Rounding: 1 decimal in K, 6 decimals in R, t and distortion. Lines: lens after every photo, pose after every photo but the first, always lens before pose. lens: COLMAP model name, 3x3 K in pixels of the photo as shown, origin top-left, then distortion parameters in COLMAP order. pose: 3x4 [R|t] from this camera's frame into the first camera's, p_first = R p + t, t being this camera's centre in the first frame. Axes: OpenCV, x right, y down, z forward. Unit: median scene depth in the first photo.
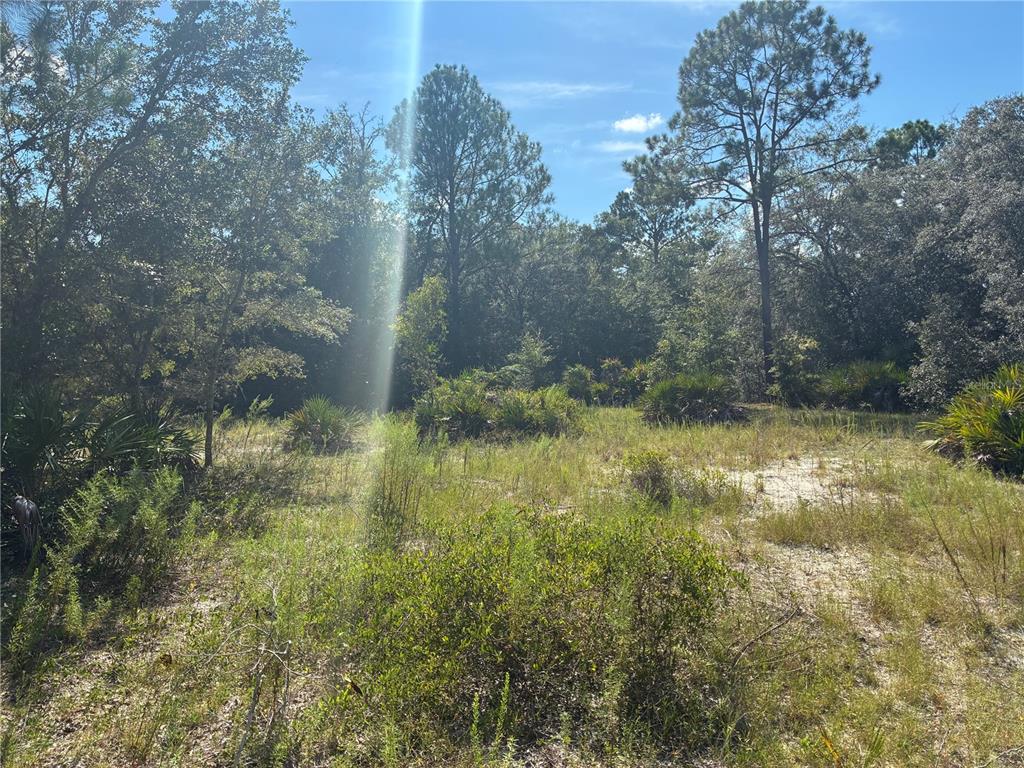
lens RADIAL K [[776.0, 0, 512.0], [0, 776.0, 384.0], [0, 0, 1]] dist [0.029775, 0.209411]
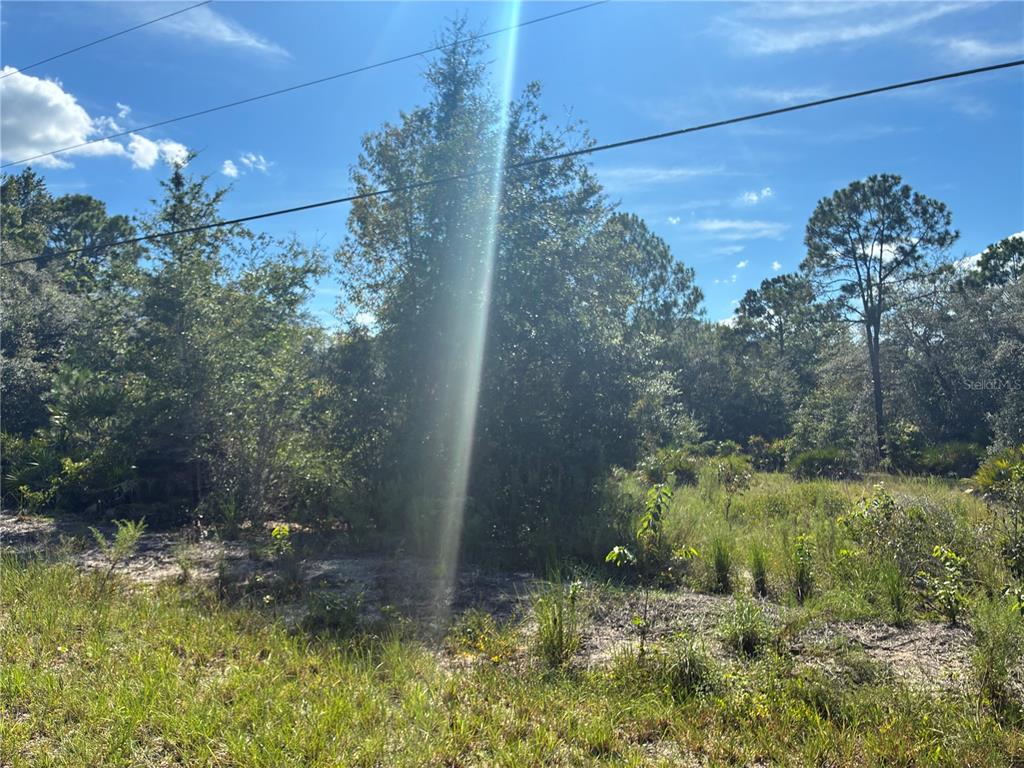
lens RADIAL K [[776.7, 0, 512.0], [0, 776.7, 384.0], [0, 0, 1]] dist [-0.006018, 0.066315]
pose [[0.990063, 0.006838, -0.140458, -0.097432], [-0.019603, 0.995776, -0.089699, 0.005637], [0.139251, 0.091561, 0.986015, -0.363545]]
